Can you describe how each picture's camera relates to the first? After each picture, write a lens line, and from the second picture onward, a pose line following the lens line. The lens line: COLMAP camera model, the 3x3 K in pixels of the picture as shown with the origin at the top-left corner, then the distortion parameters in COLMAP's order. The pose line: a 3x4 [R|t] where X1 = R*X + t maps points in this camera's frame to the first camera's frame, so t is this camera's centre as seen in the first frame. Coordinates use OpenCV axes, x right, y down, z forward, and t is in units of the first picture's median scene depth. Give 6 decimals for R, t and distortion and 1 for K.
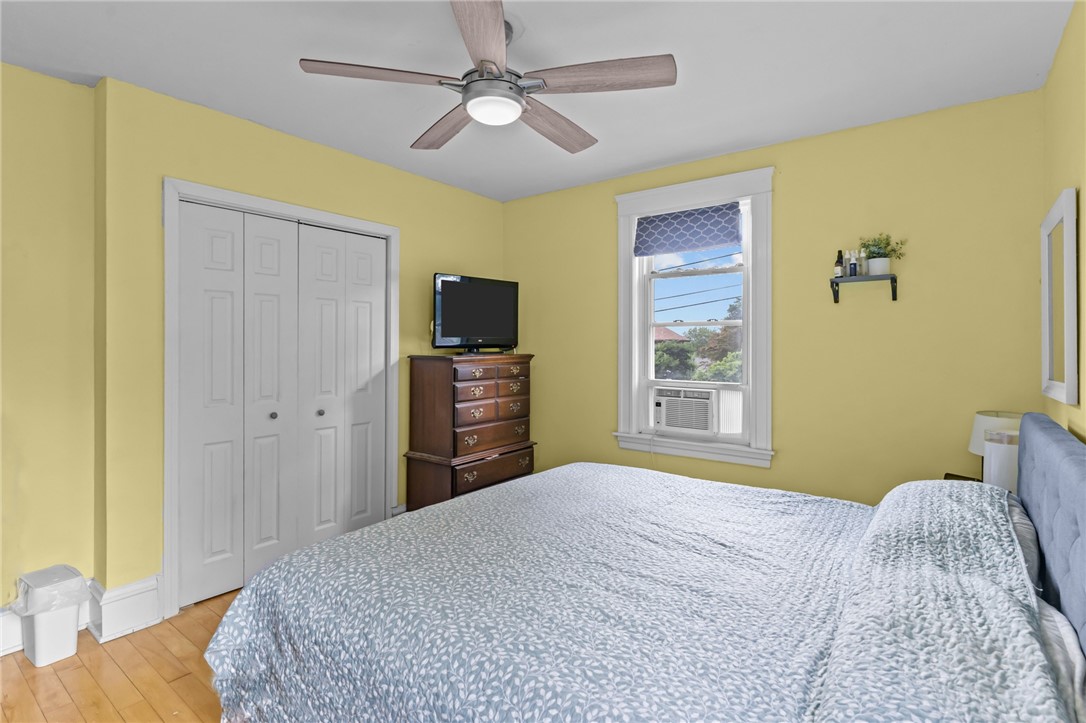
lens RADIAL K [[520.7, 0, 548.5], [0, 520.7, 356.5], [0, 0, 1]] dist [0.000728, 0.000170]
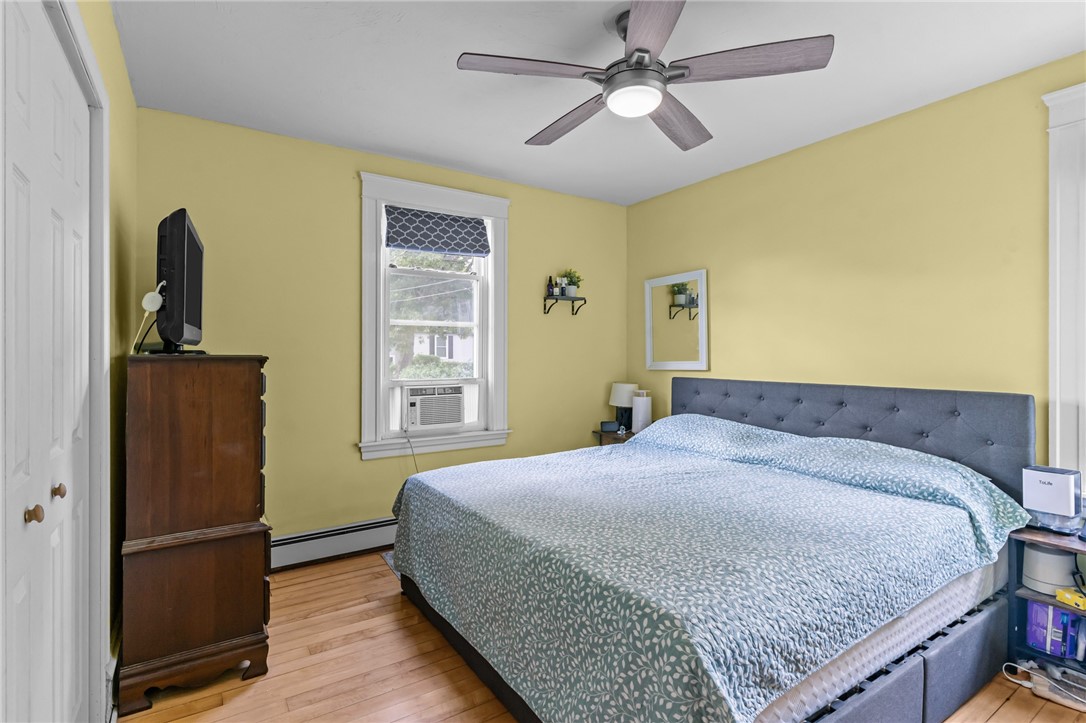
lens RADIAL K [[520.7, 0, 548.9], [0, 520.7, 355.9], [0, 0, 1]] dist [0.000728, 0.000170]
pose [[0.343055, -0.020988, 0.939081, -0.620903], [0.013042, 0.999760, 0.017580, -0.012679], [-0.939225, 0.006217, 0.343247, 0.433073]]
